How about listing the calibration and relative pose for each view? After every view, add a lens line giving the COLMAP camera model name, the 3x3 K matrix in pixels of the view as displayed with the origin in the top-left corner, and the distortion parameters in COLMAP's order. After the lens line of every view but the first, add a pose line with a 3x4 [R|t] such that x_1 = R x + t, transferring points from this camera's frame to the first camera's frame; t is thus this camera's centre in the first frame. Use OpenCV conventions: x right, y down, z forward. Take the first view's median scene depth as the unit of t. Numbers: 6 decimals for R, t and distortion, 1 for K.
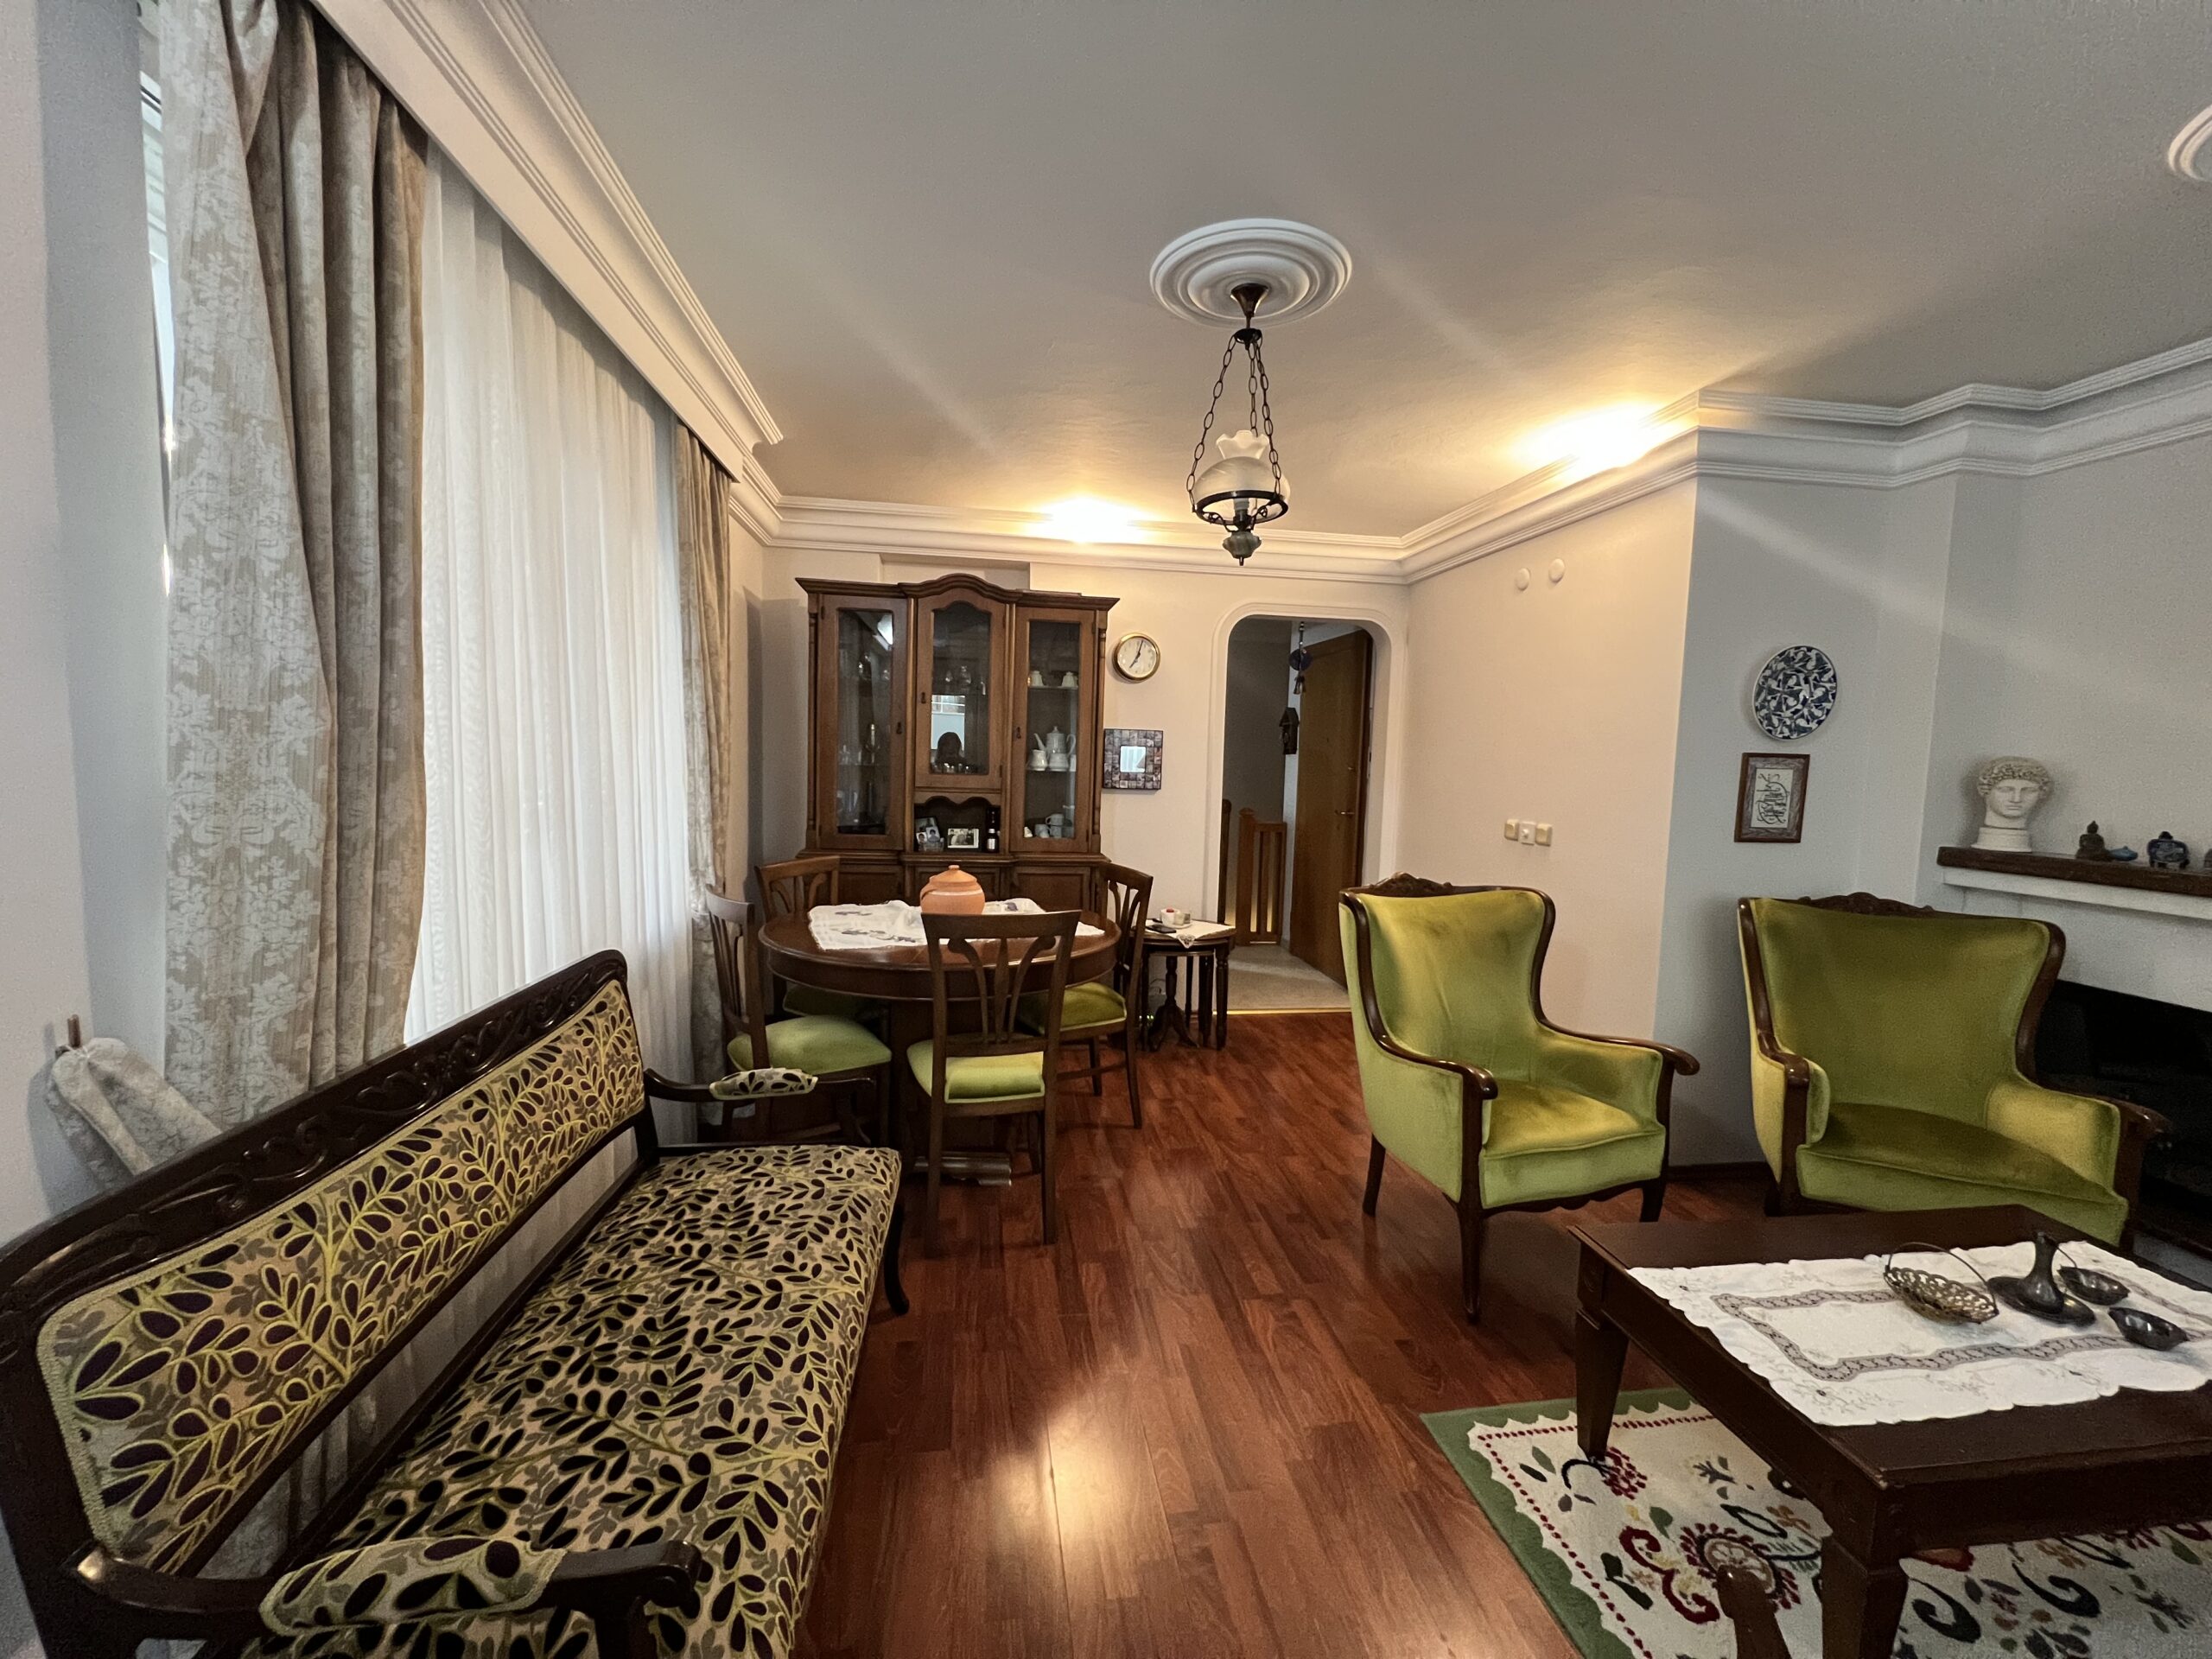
lens RADIAL K [[887.9, 0, 1106.3], [0, 887.9, 835.2], [0, 0, 1]] dist [-0.003017, 0.000467]
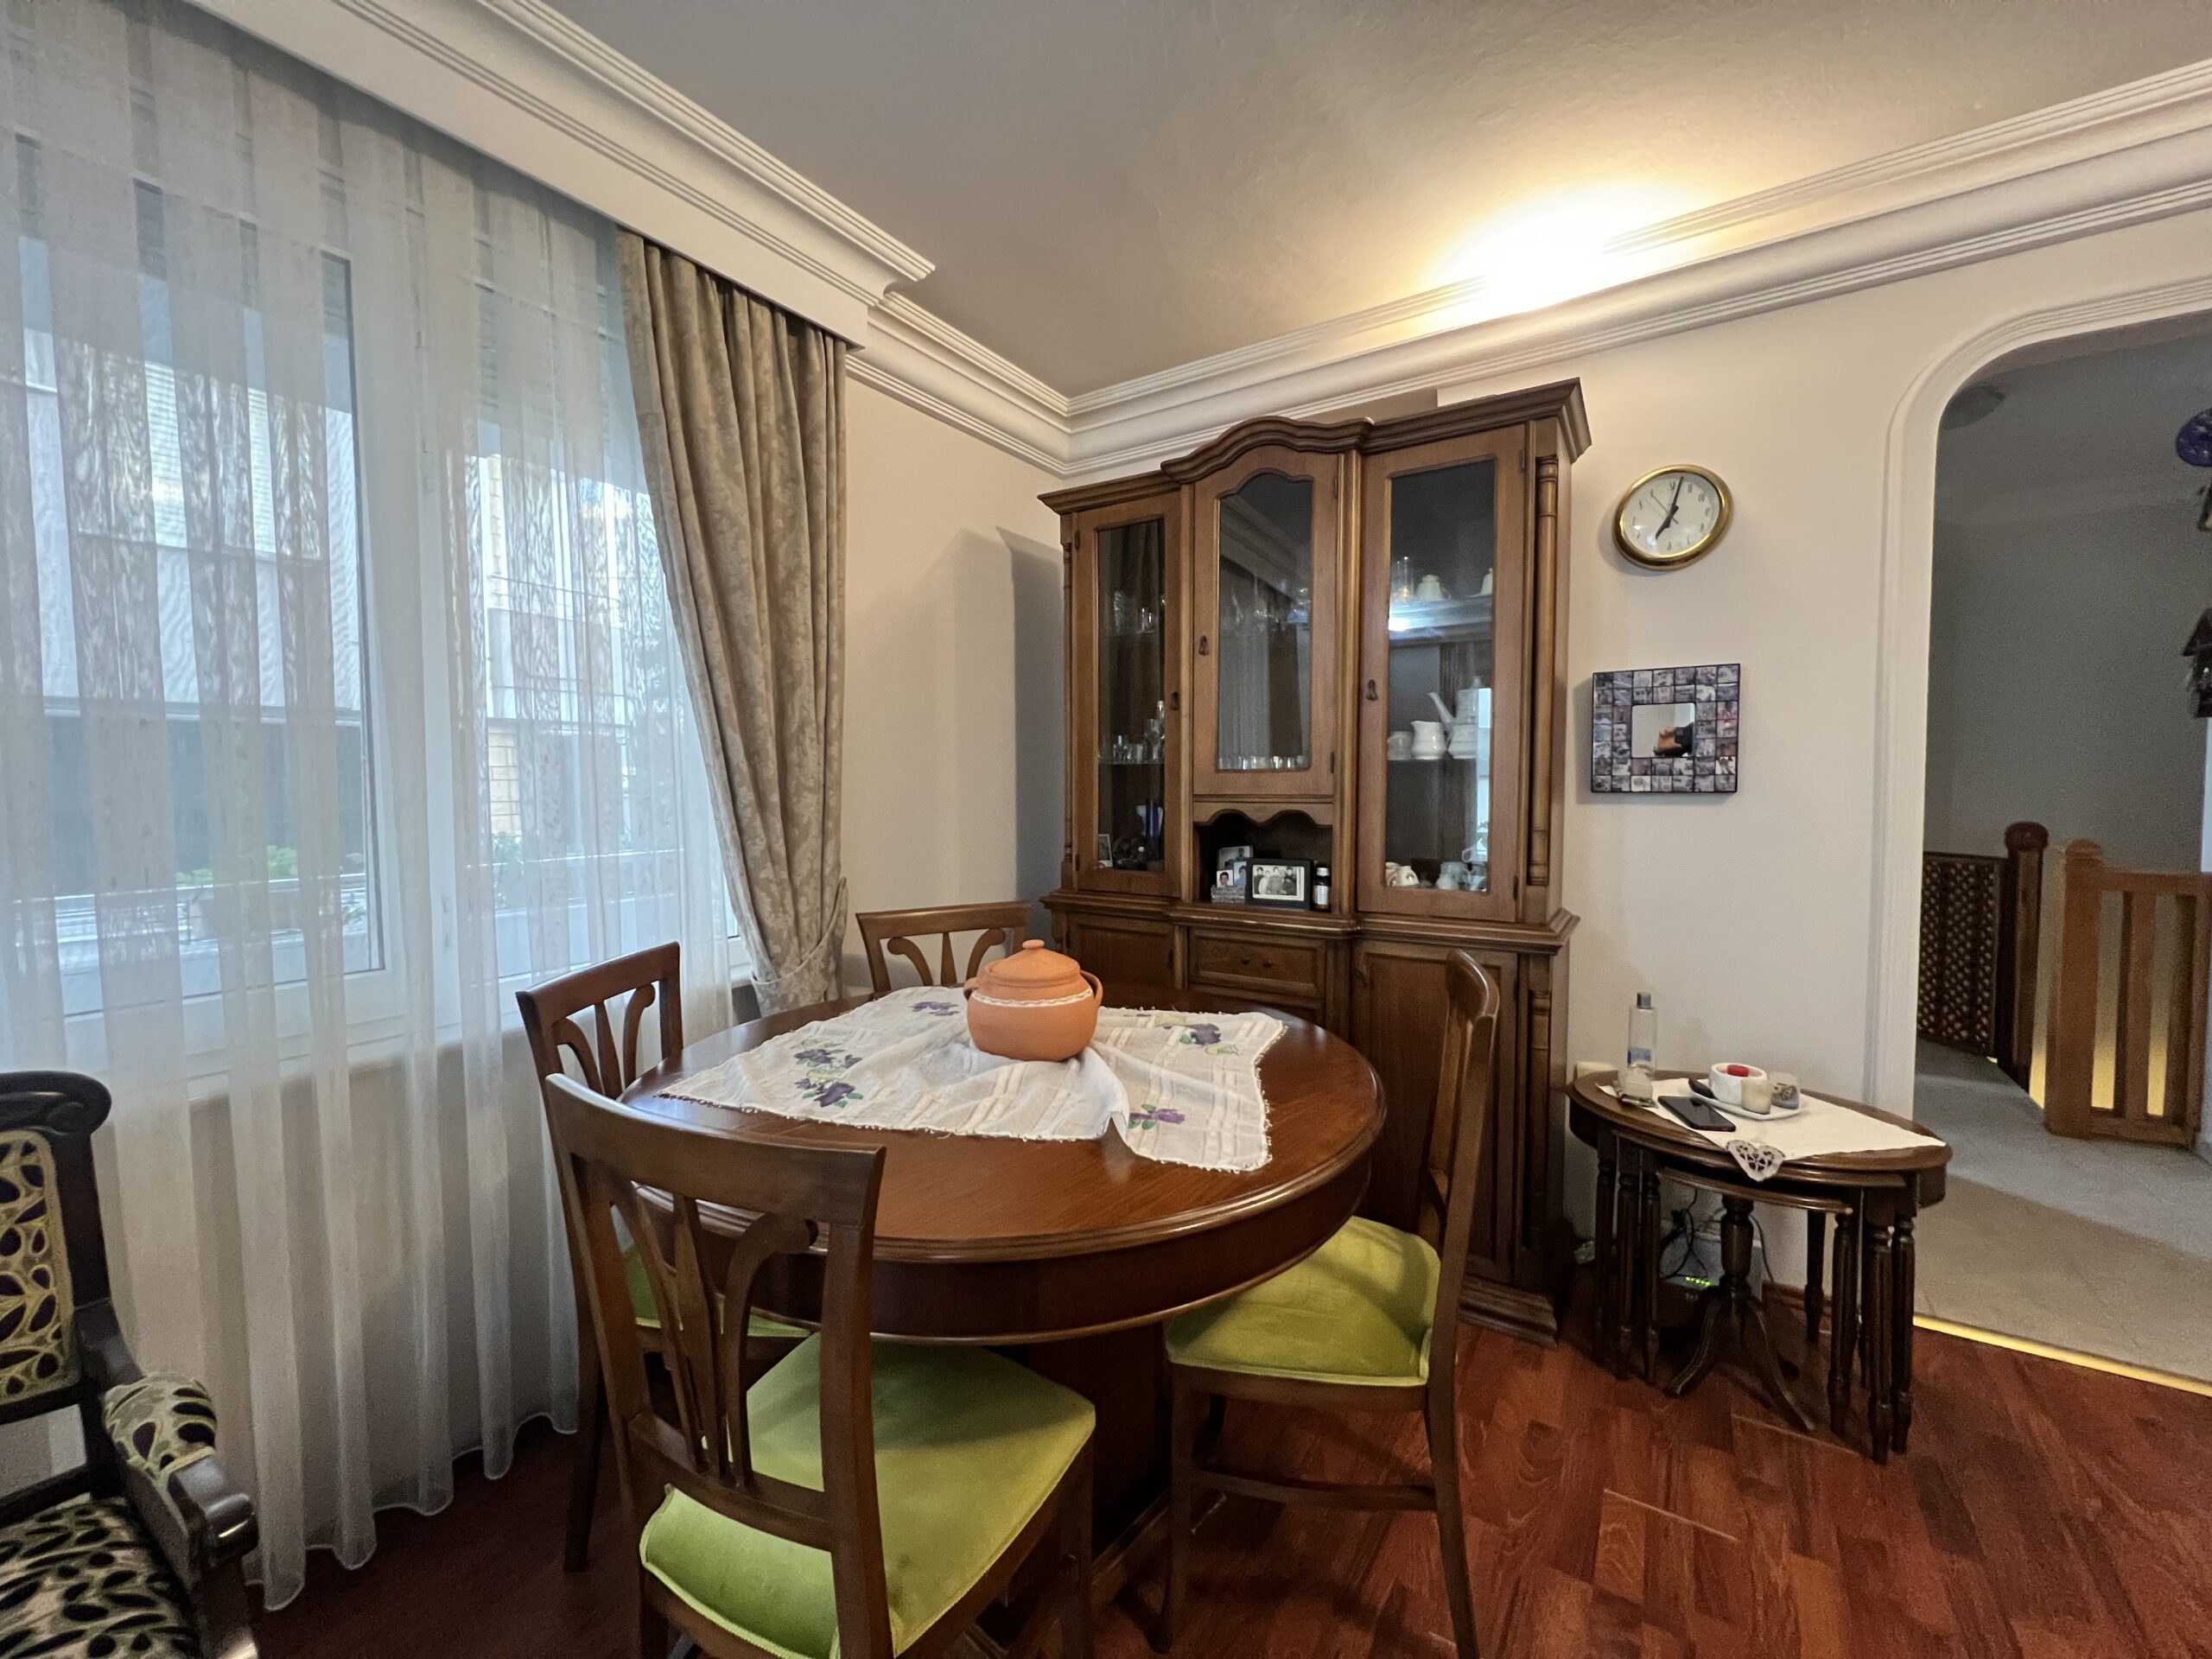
lens RADIAL K [[887.9, 0, 1101.4], [0, 887.9, 822.3], [0, 0, 1]] dist [-0.003017, 0.000467]
pose [[0.746391, -0.003218, -0.665499, 0.131094], [-0.028796, 0.998896, -0.037127, -0.010441], [0.664884, 0.046876, 0.745474, 0.474739]]
